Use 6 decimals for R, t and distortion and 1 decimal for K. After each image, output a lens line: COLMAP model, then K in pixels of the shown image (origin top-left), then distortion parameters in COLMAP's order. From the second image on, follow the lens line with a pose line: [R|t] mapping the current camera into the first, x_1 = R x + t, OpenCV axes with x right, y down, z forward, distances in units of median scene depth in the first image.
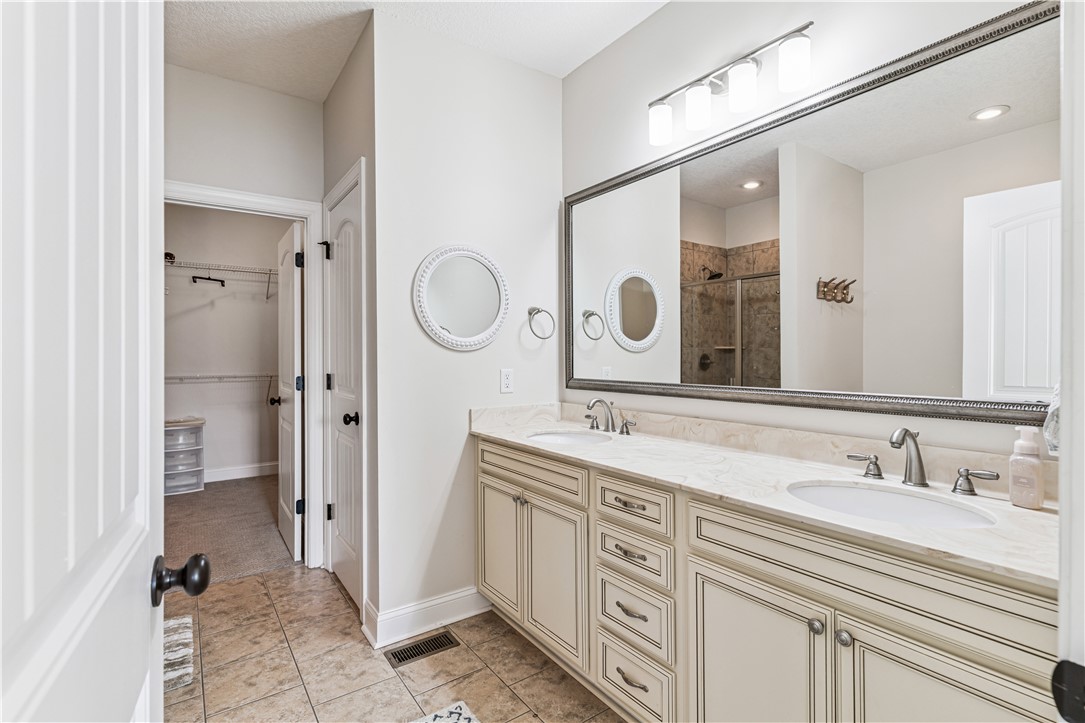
lens RADIAL K [[524.3, 0, 544.5], [0, 524.3, 350.5], [0, 0, 1]] dist [0.002117, -0.000691]
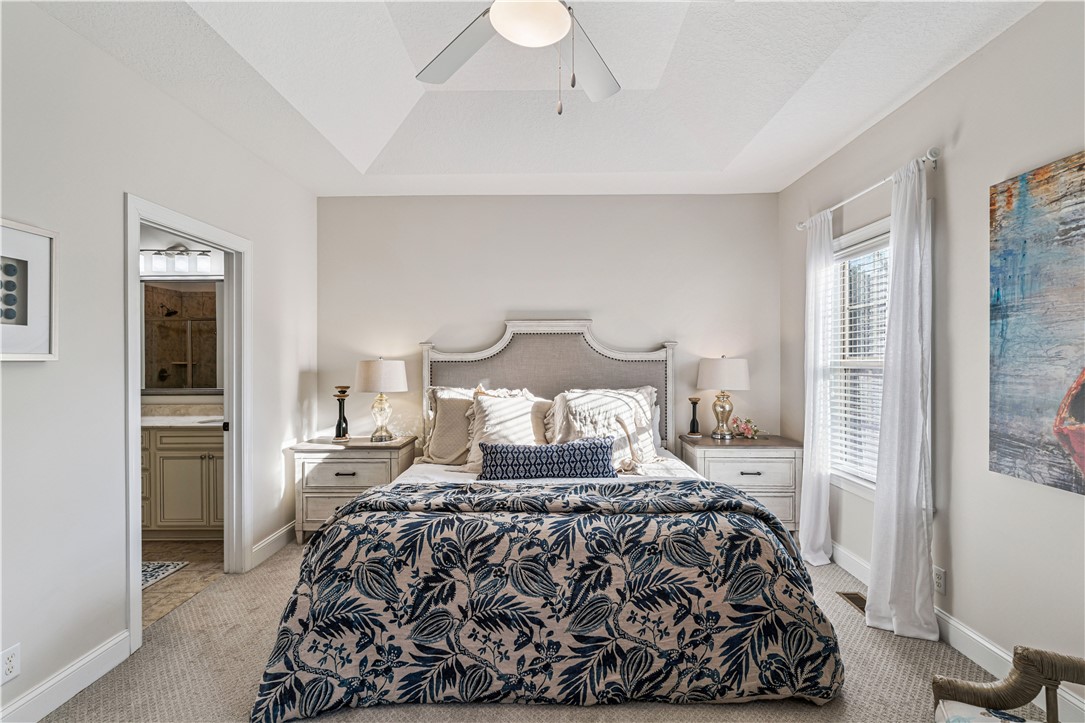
lens RADIAL K [[524.3, 0, 544.5], [0, 524.3, 350.5], [0, 0, 1]] dist [0.002117, -0.000691]
pose [[0.601134, -0.000109, 0.799149, -0.196280], [0.005078, 0.999980, -0.003683, -0.031181], [-0.799132, 0.006272, 0.601122, -0.638143]]
